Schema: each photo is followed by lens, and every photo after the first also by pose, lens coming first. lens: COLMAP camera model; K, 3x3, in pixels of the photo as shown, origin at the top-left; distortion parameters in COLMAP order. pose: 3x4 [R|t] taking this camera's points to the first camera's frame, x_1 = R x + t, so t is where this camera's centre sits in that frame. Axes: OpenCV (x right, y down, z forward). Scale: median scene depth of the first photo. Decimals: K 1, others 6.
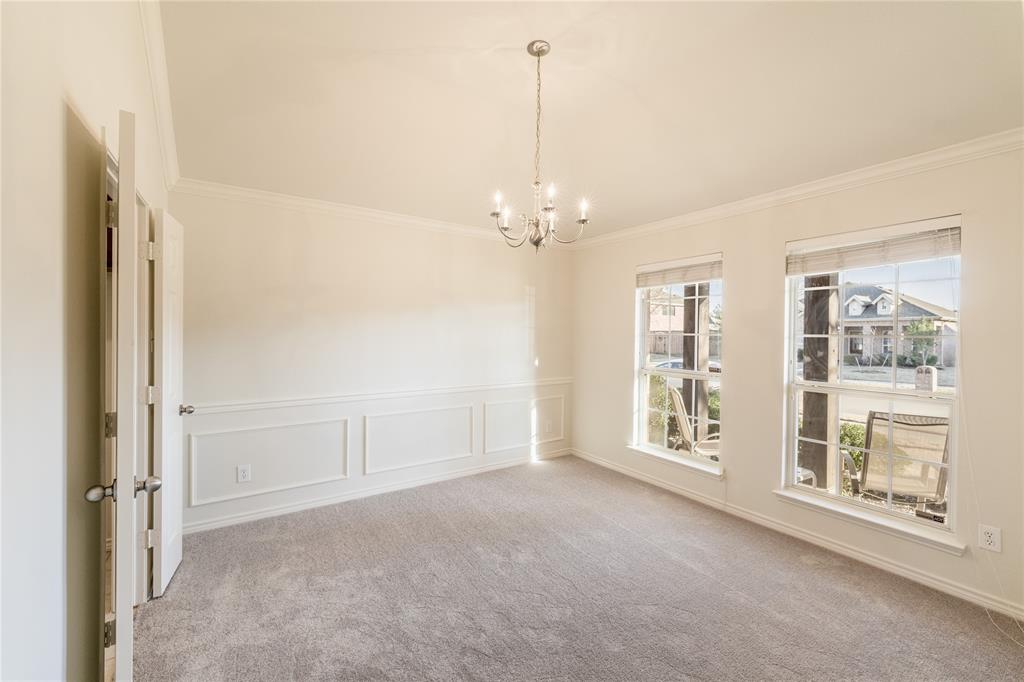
lens RADIAL K [[412.5, 0, 514.0], [0, 412.5, 334.6], [0, 0, 1]] dist [-0.001654, -0.000346]
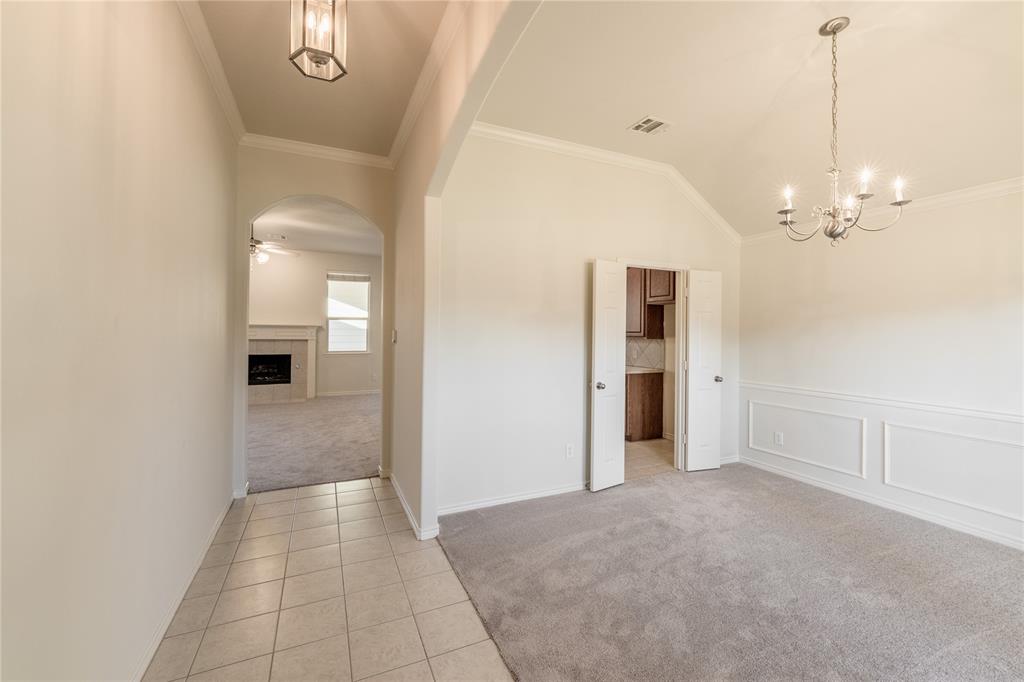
lens RADIAL K [[413.3, 0, 513.5], [0, 413.3, 326.3], [0, 0, 1]] dist [-0.001630, -0.000241]
pose [[-0.146900, -0.017967, -0.988988, 0.730458], [-0.012521, 0.999789, -0.016303, 0.002858], [0.989072, 0.009988, -0.147094, 0.297992]]
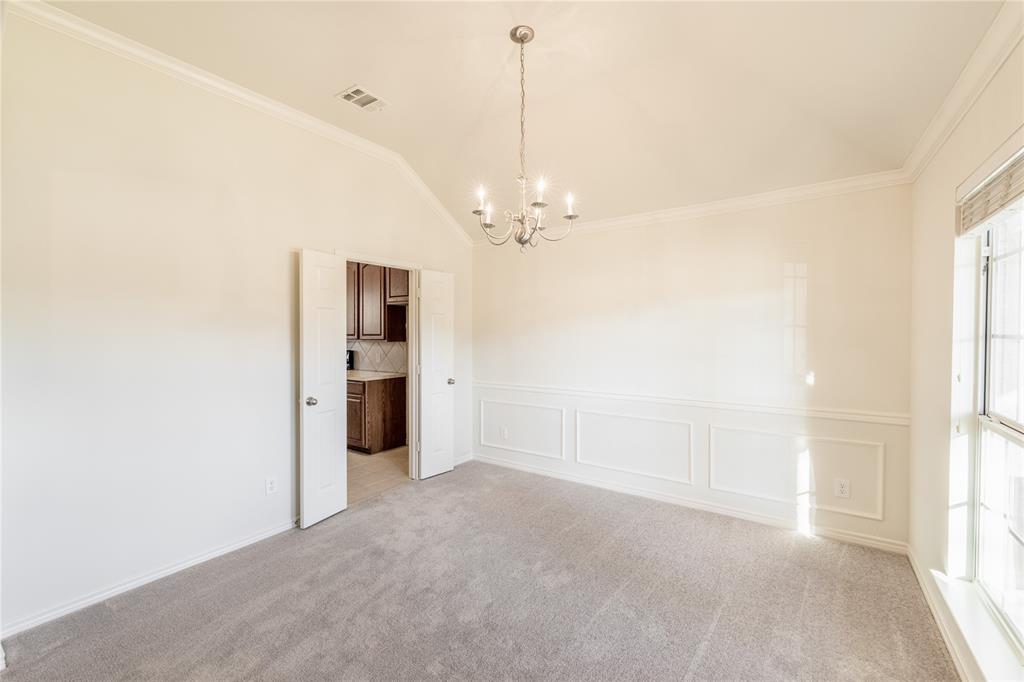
lens RADIAL K [[419.8, 0, 510.5], [0, 419.8, 336.5], [0, 0, 1]] dist [-0.000665, -0.000293]
pose [[0.368973, 0.003798, -0.929432, 0.643118], [0.002380, 0.999985, 0.005031, -0.006902], [0.929437, -0.004068, 0.368958, 0.426662]]
